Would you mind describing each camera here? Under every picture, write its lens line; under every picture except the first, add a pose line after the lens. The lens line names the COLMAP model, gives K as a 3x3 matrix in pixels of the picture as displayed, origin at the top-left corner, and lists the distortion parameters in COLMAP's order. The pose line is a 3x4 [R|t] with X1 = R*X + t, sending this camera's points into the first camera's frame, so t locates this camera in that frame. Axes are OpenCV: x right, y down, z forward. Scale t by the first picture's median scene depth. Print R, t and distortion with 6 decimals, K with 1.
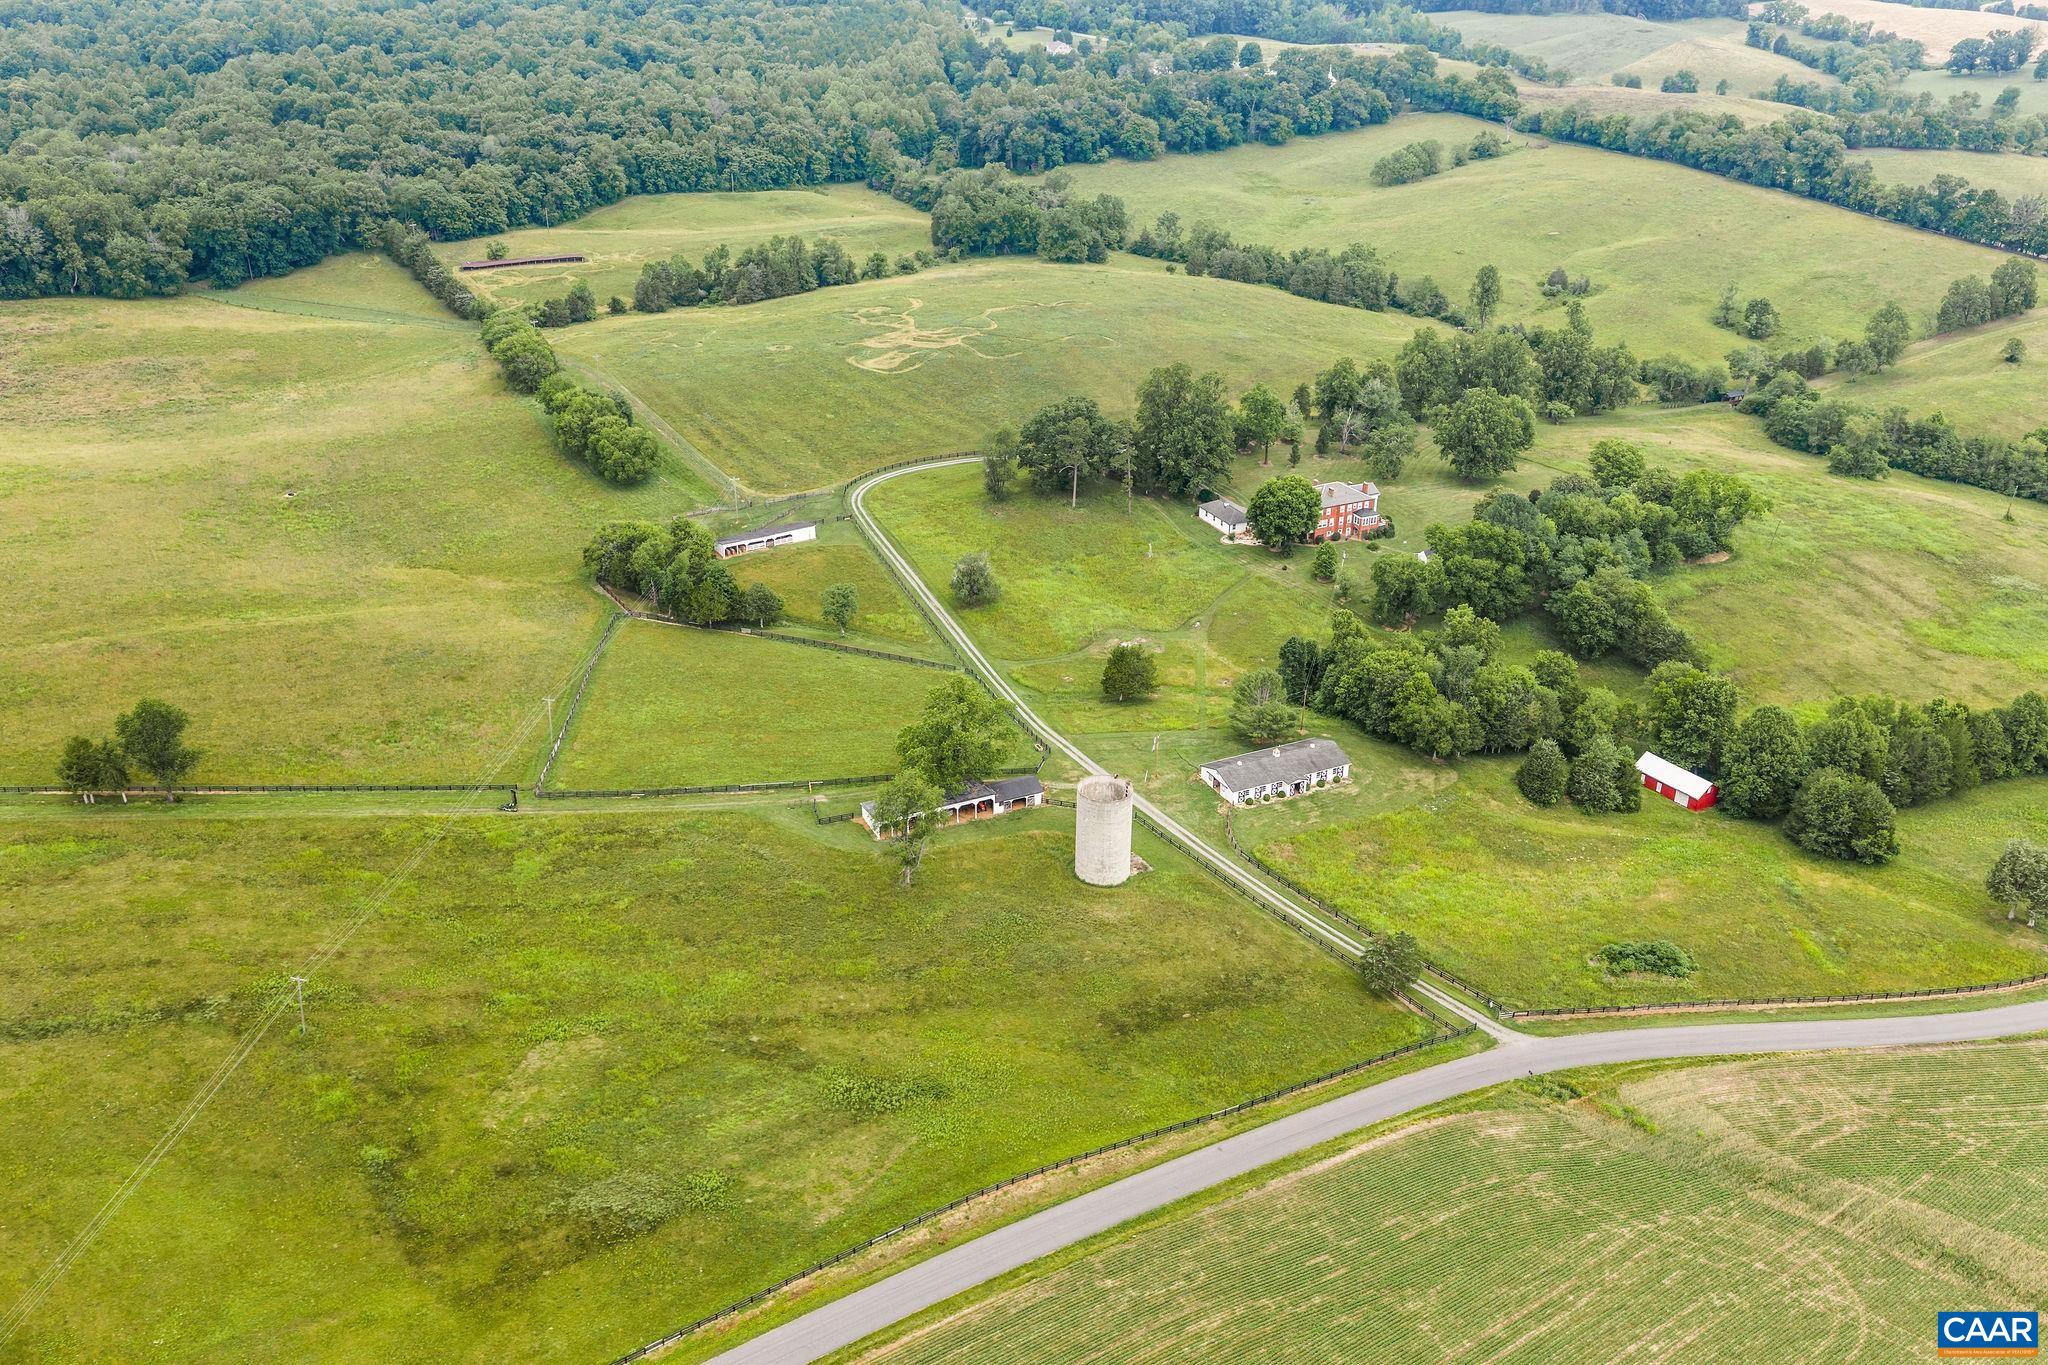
lens RADIAL K [[1668.5, 0, 999.8], [0, 1668.5, 687.9], [0, 0, 1]] dist [0.010778, -0.004543]
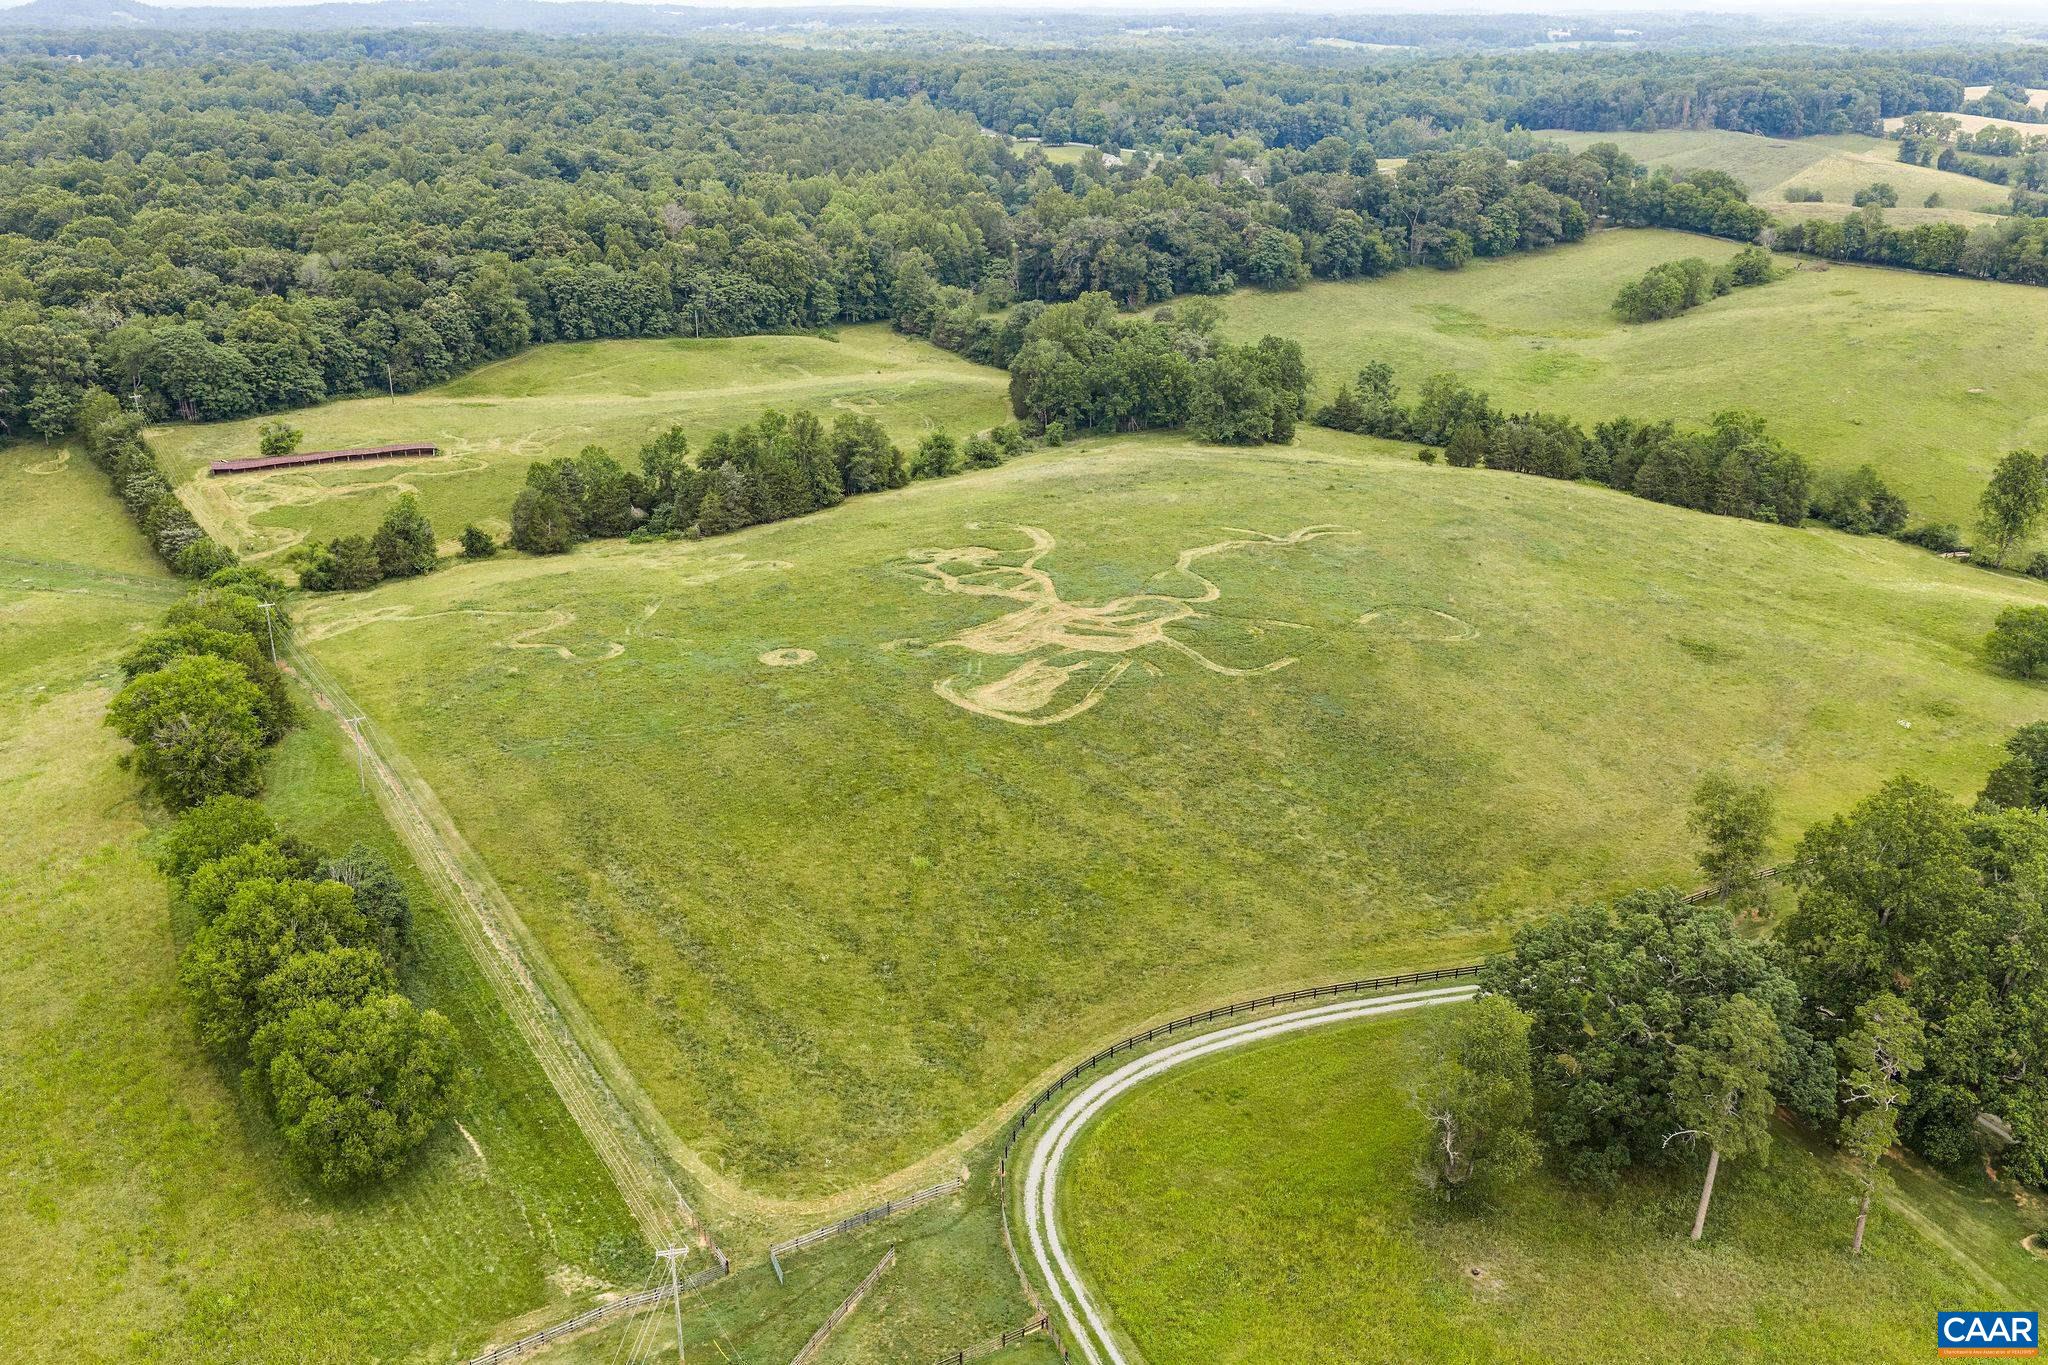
lens RADIAL K [[1591.2, 0, 1024.0], [0, 1591.2, 682.5], [0, 0, 1]] dist [0.013718, -0.010171]
pose [[0.999175, -0.015325, 0.037601, -0.063083], [0.018142, 0.996960, -0.075779, -0.123757], [-0.036325, 0.076399, 0.996415, 0.422184]]
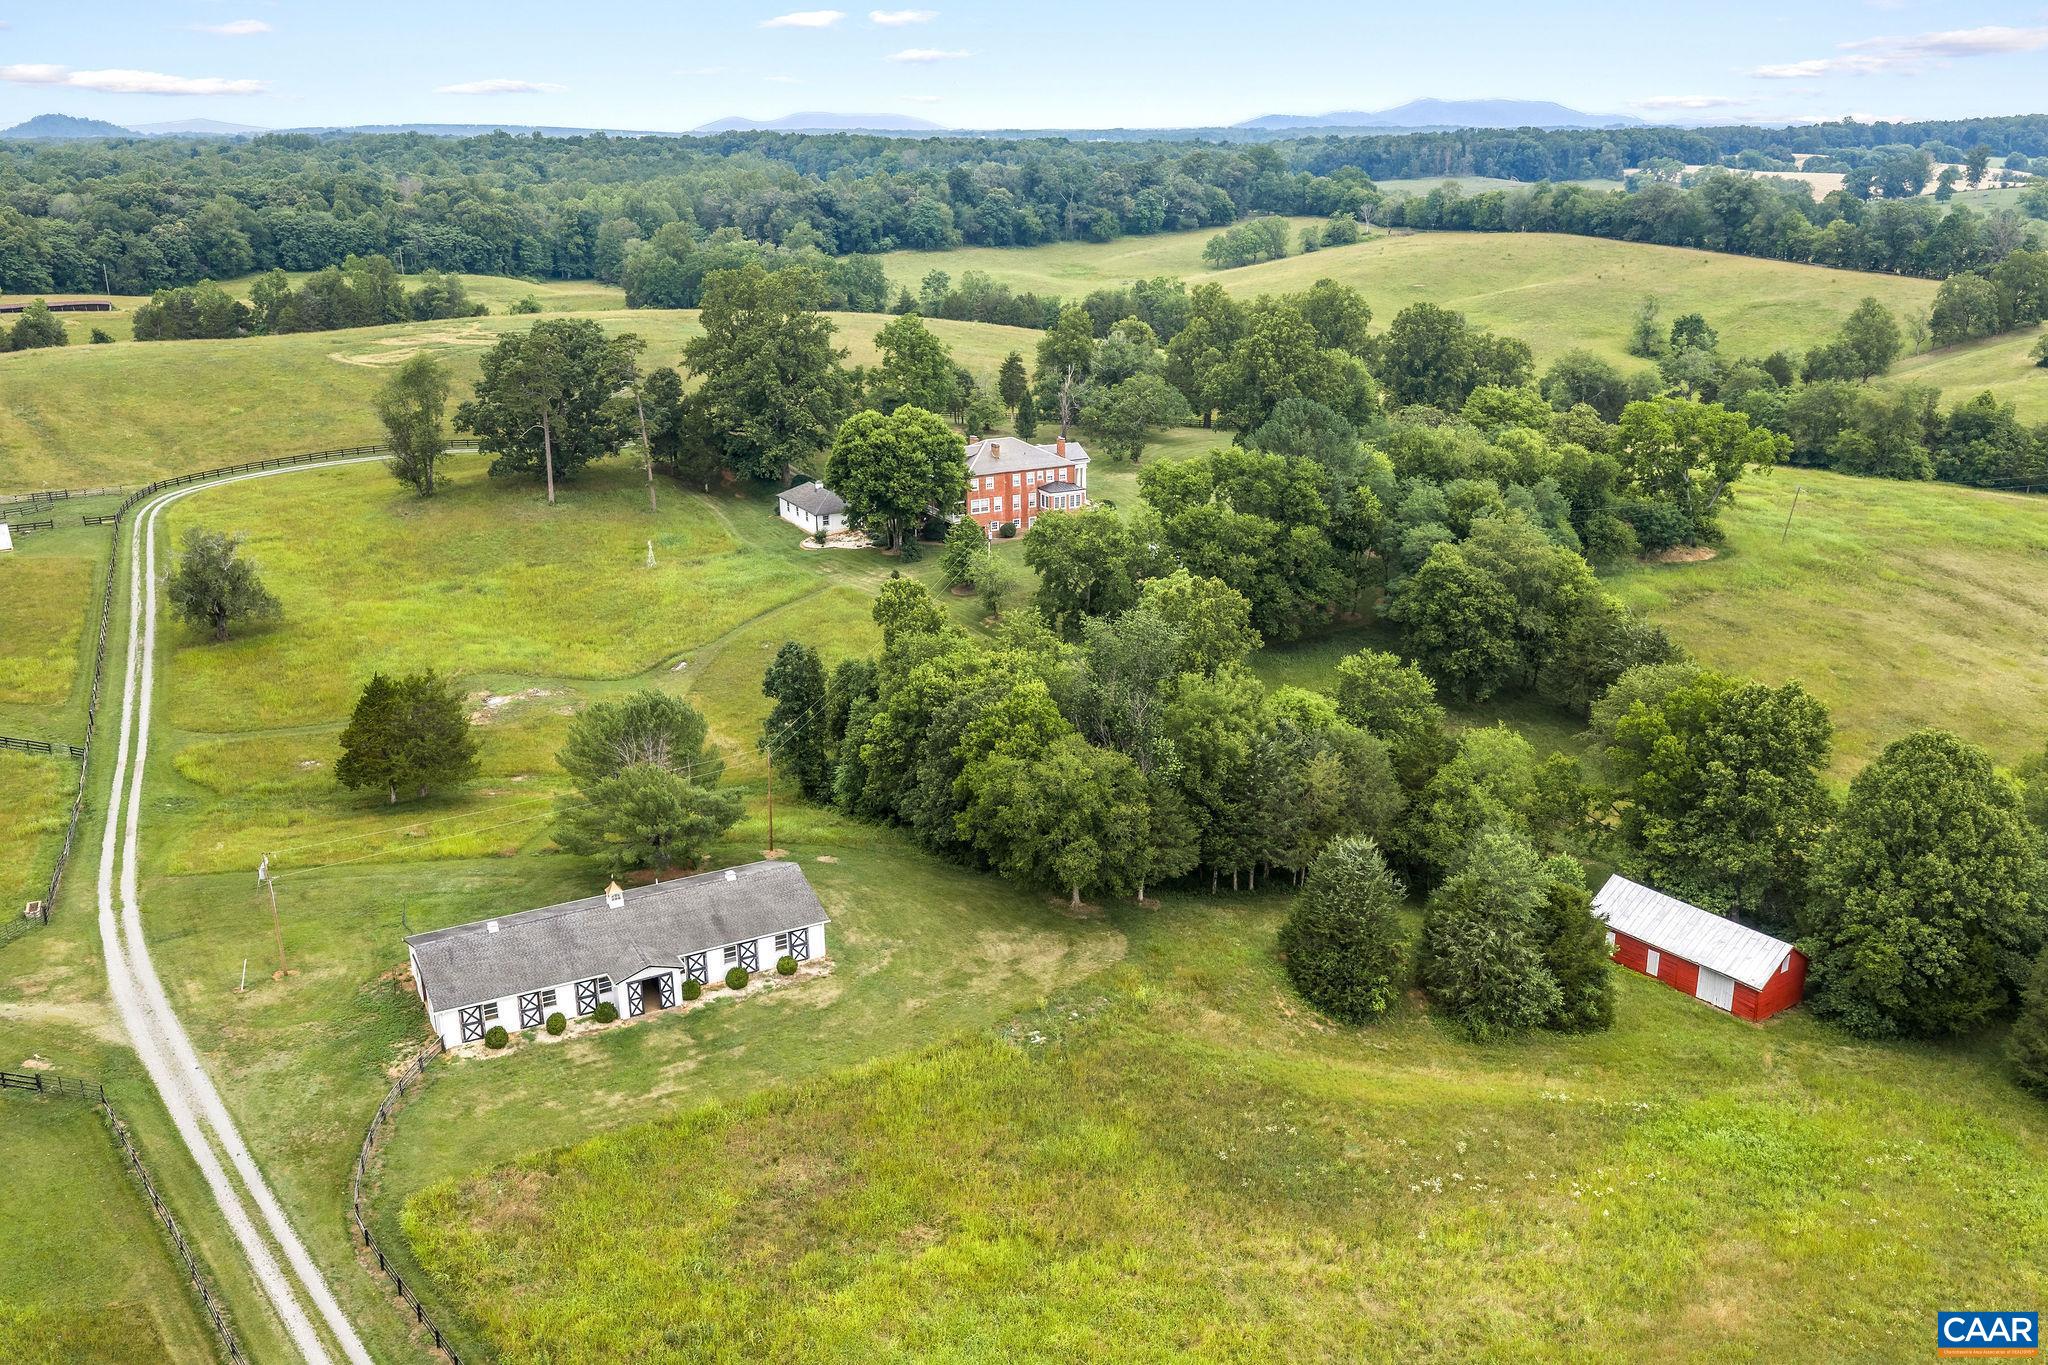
lens RADIAL K [[1591.2, 0, 1024.0], [0, 1591.2, 682.5], [0, 0, 1]] dist [0.013718, -0.010171]
pose [[0.998742, -0.025118, 0.043405, 0.110716], [0.031300, 0.988462, -0.148198, 0.021619], [-0.039182, 0.149370, 0.988005, 0.298379]]
